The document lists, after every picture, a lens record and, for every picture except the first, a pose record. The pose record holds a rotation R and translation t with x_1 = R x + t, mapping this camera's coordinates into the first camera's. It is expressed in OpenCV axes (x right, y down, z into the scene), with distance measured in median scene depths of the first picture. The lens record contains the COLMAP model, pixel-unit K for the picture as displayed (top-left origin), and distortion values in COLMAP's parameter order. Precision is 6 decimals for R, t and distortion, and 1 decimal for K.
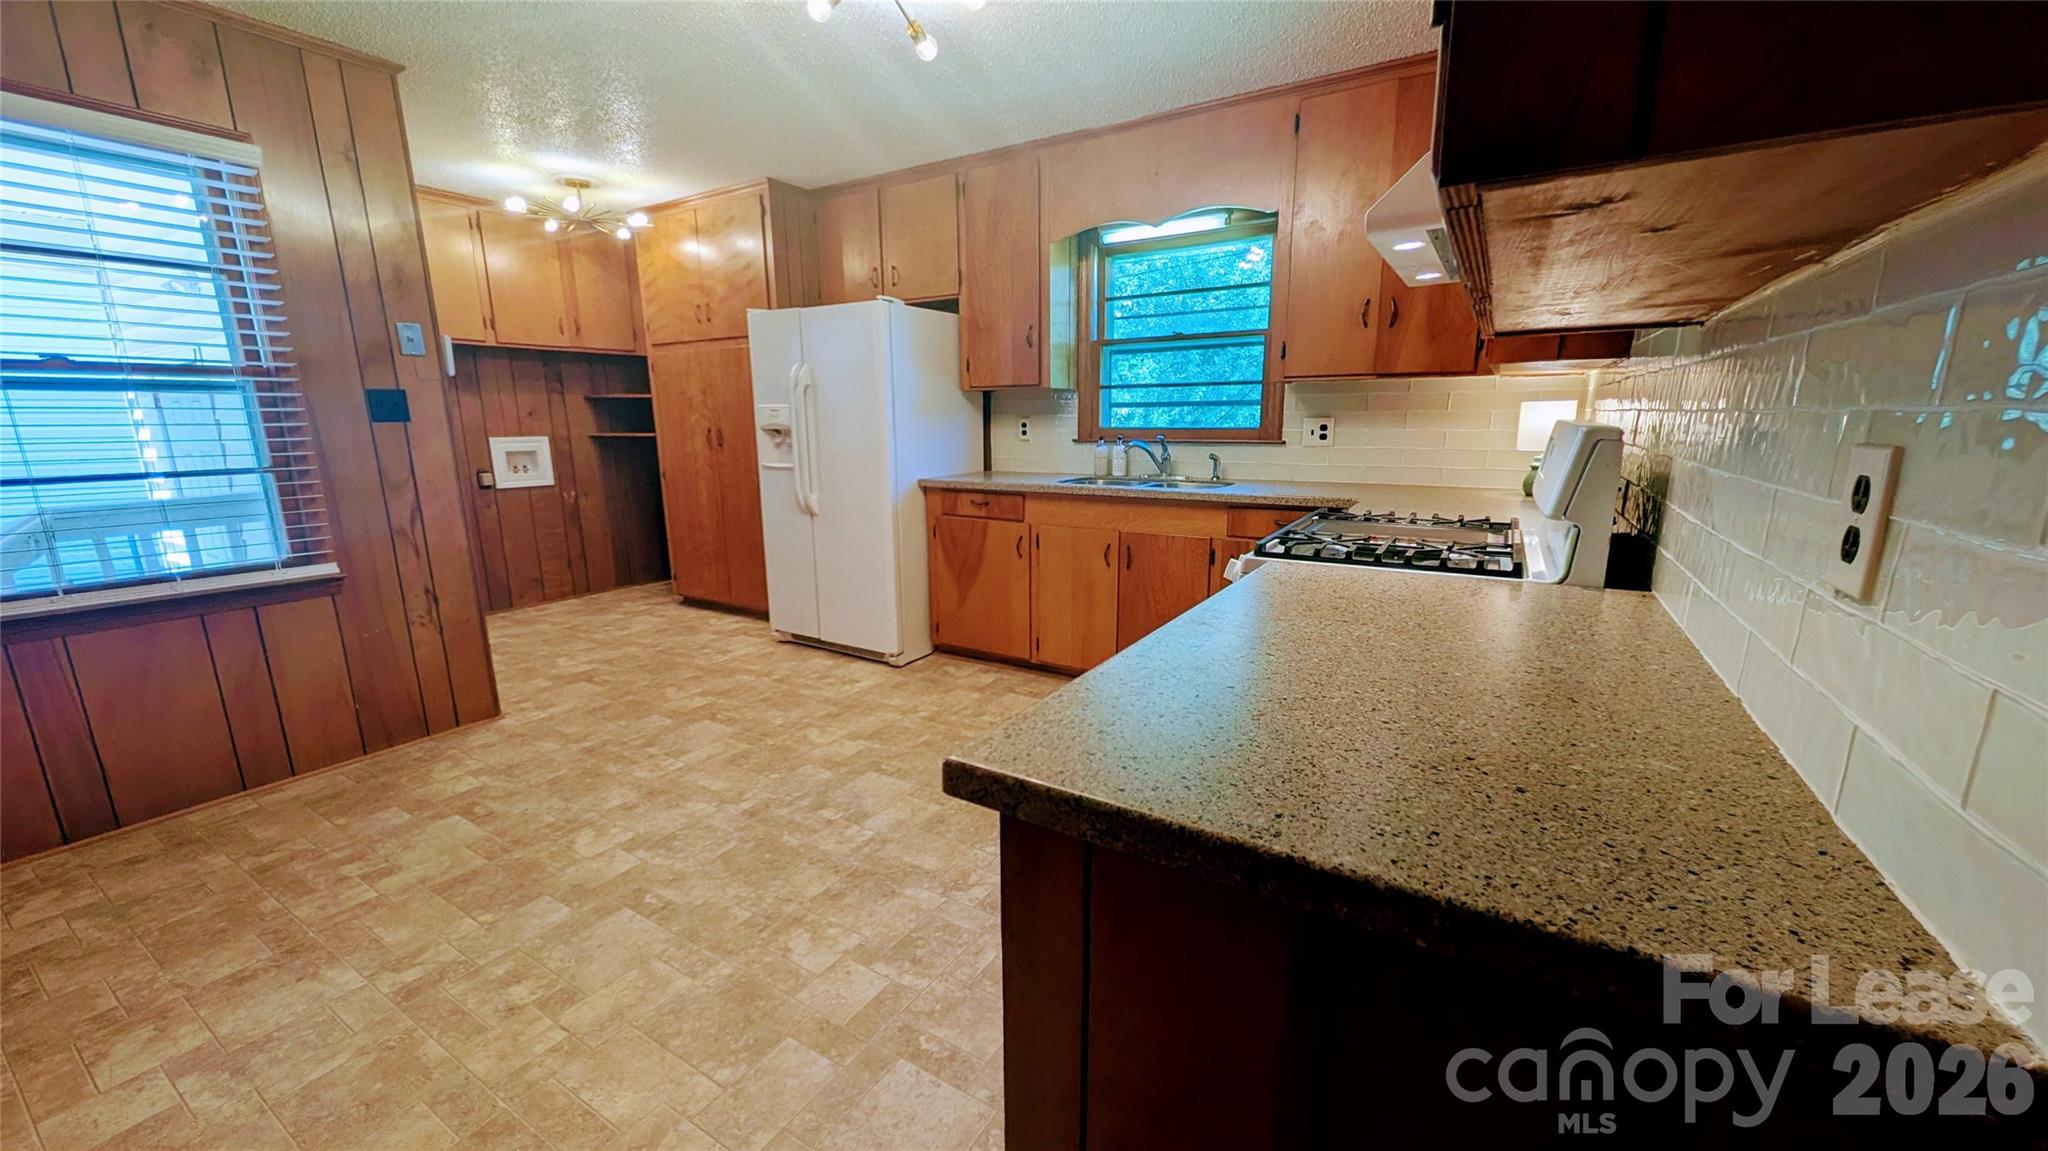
lens RADIAL K [[771.6, 0, 1019.8], [0, 771.6, 583.6], [0, 0, 1]] dist [0.000415, -0.000518]
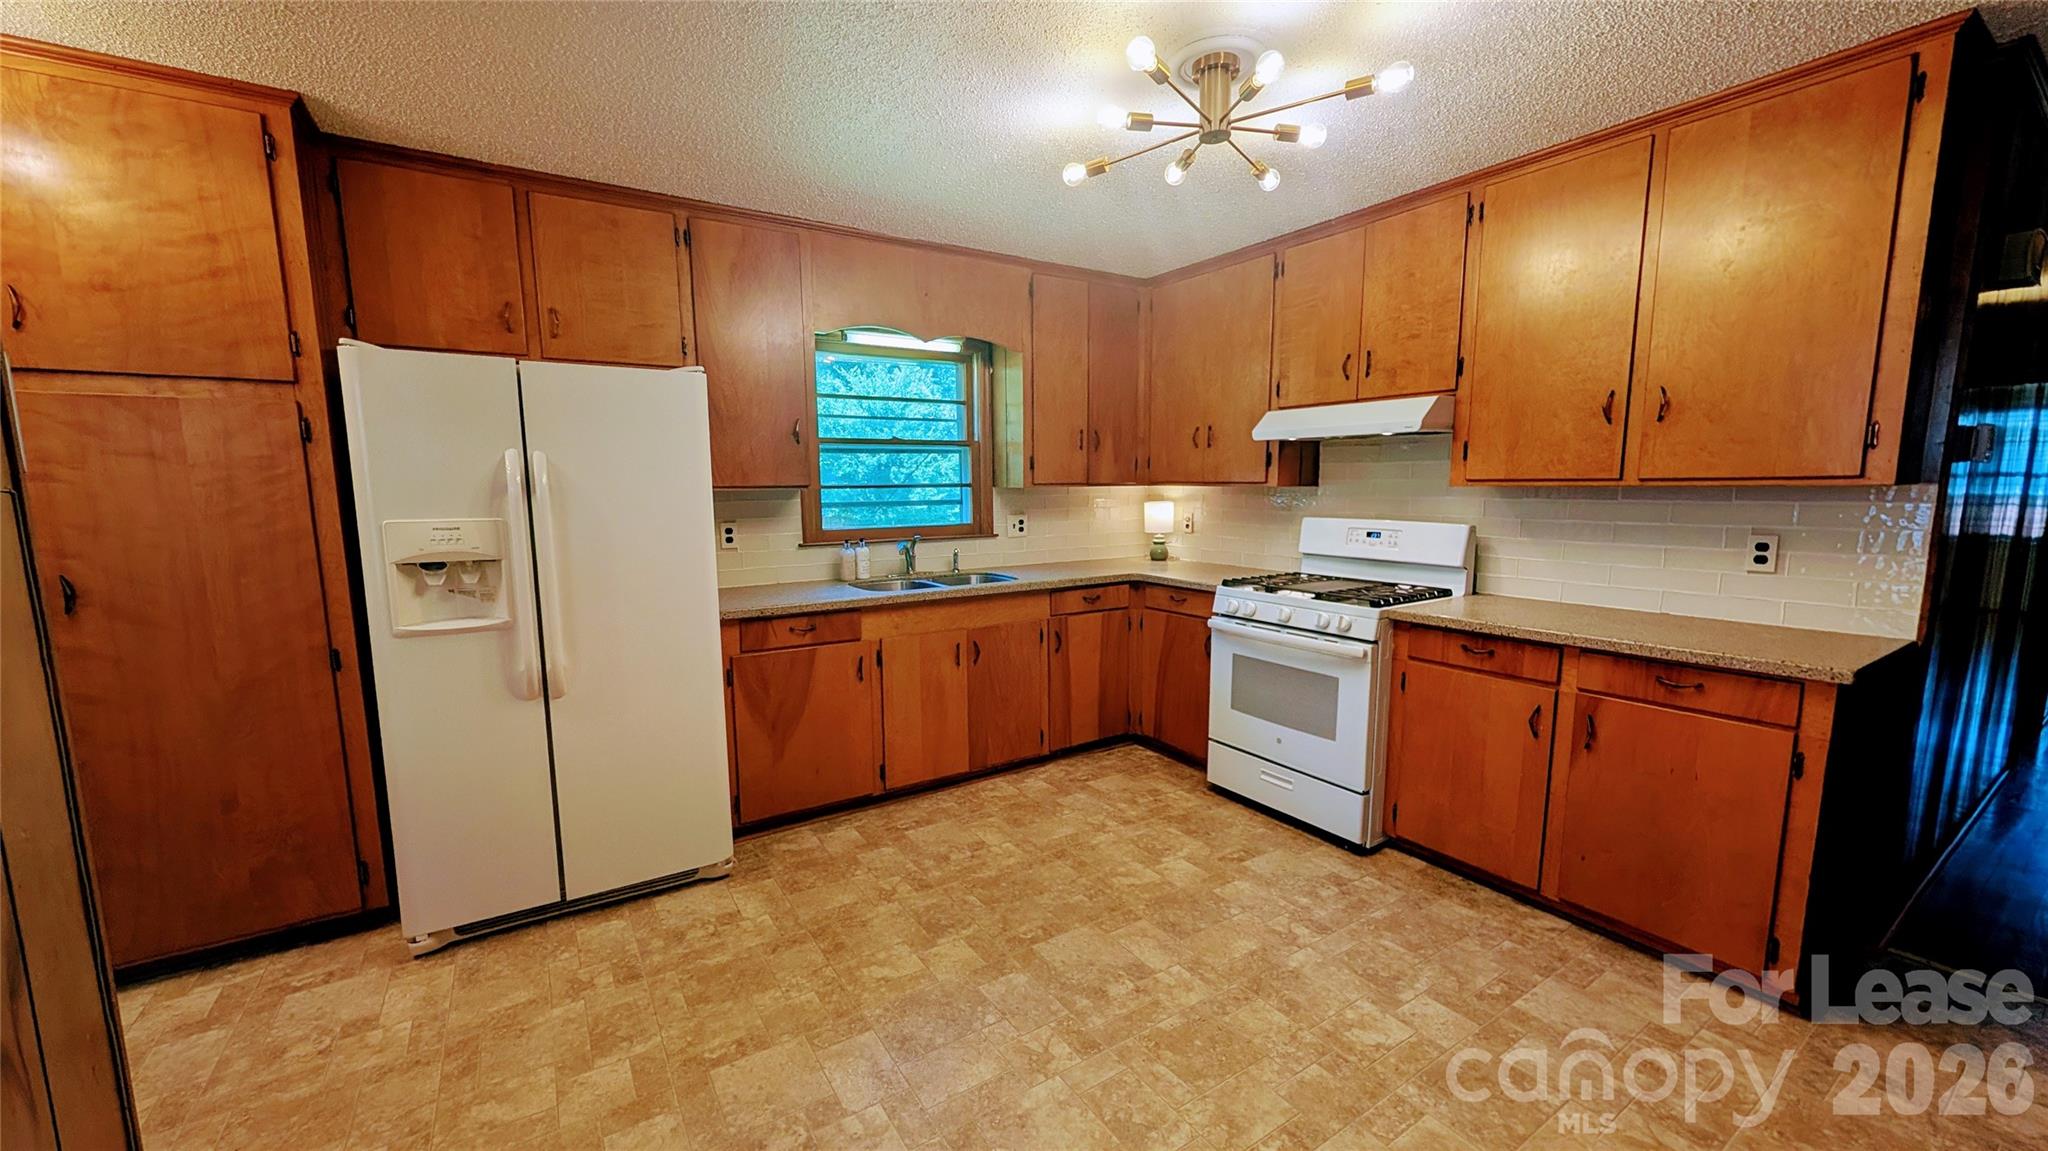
lens RADIAL K [[771.6, 0, 1018.3], [0, 771.6, 583.7], [0, 0, 1]] dist [0.000415, -0.000518]
pose [[0.433070, -0.111979, 0.894378, -0.706397], [0.195736, 0.980258, 0.027953, -0.134213], [-0.879851, 0.162956, 0.446438, 0.442767]]
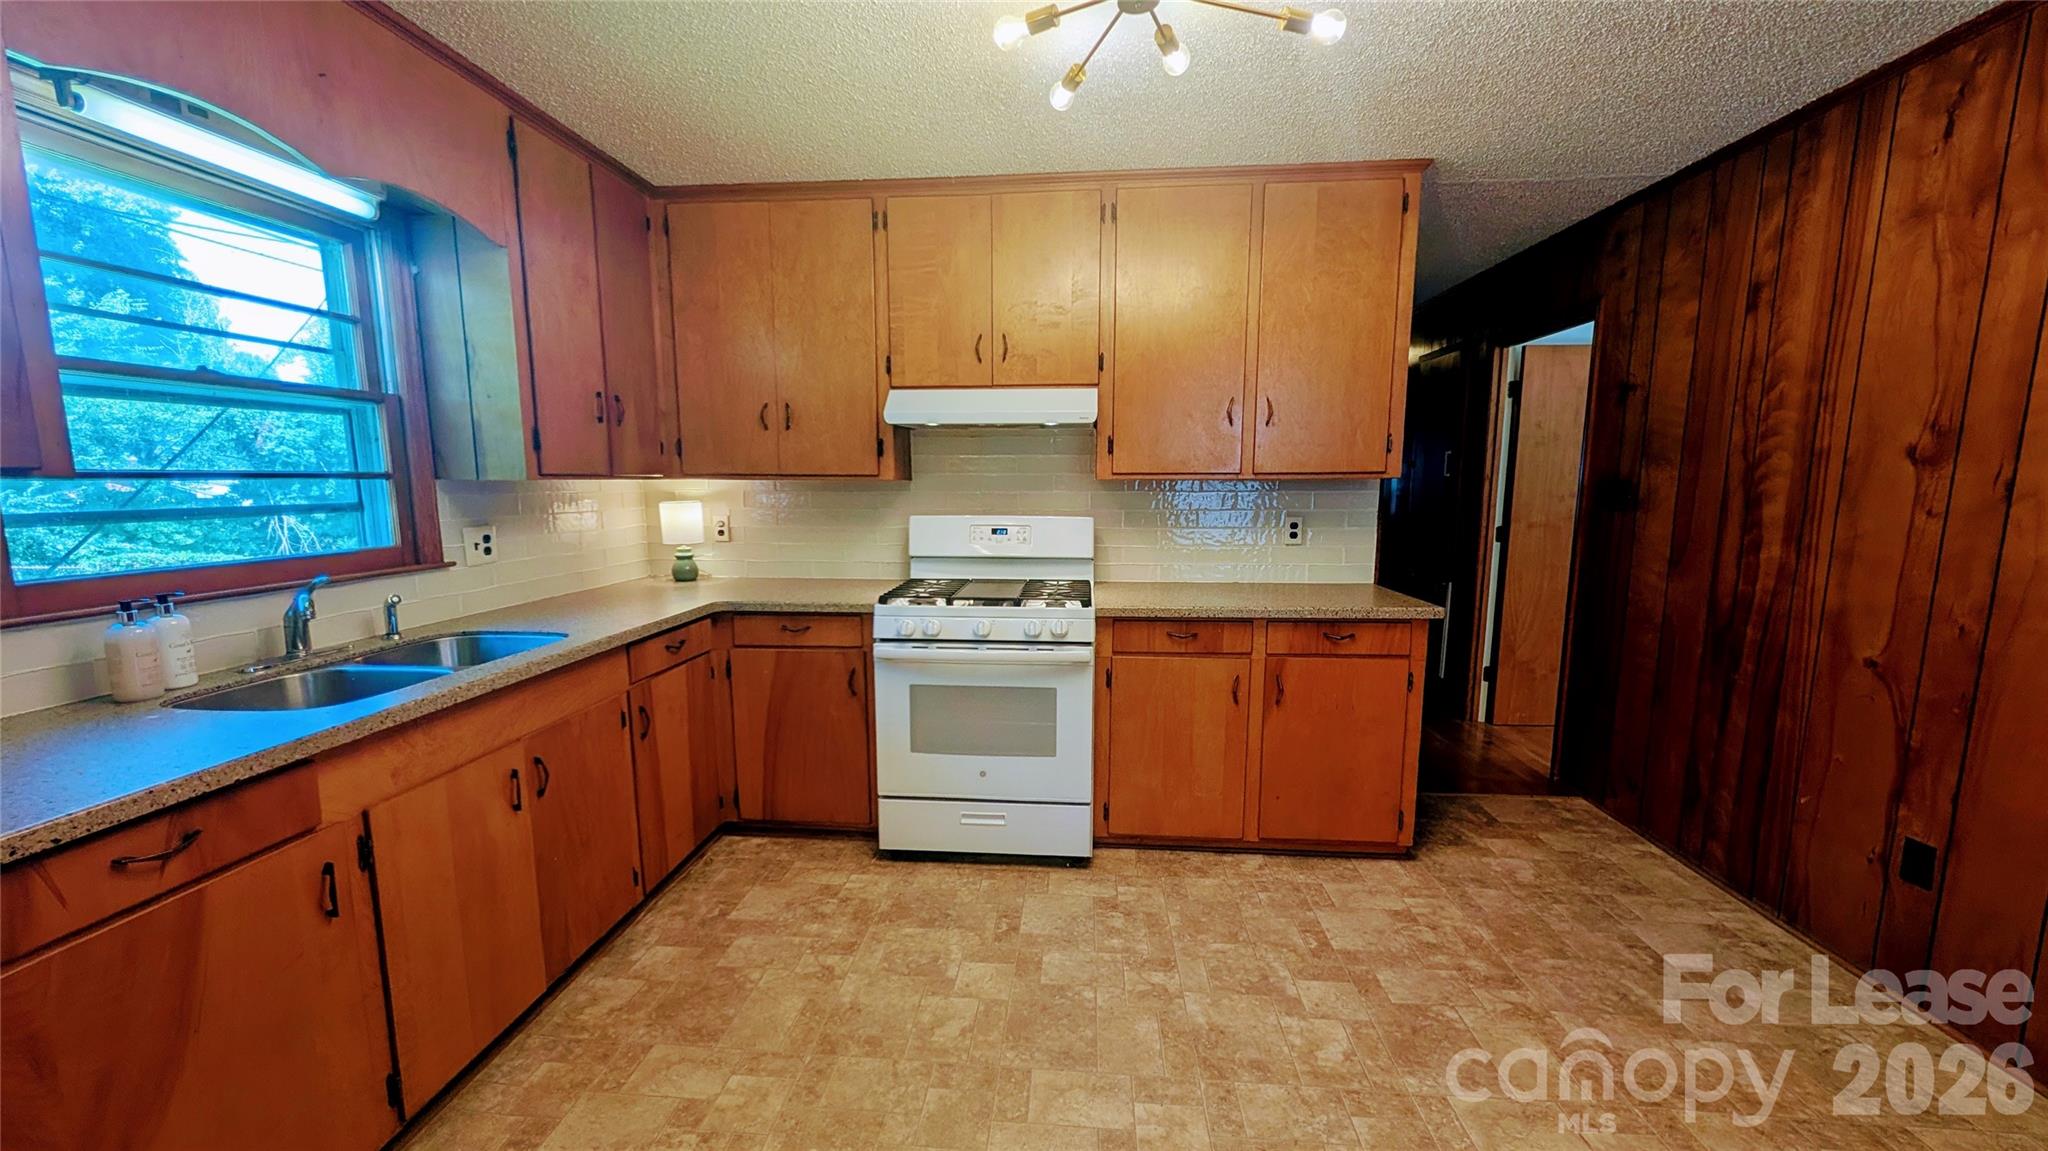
lens RADIAL K [[771.6, 0, 1016.6], [0, 771.6, 584.6], [0, 0, 1]] dist [0.000415, -0.000518]
pose [[-0.446063, -0.111668, 0.888008, -0.479306], [0.195358, 0.956113, 0.218365, -0.212982], [-0.873420, 0.270884, -0.404671, 0.830212]]
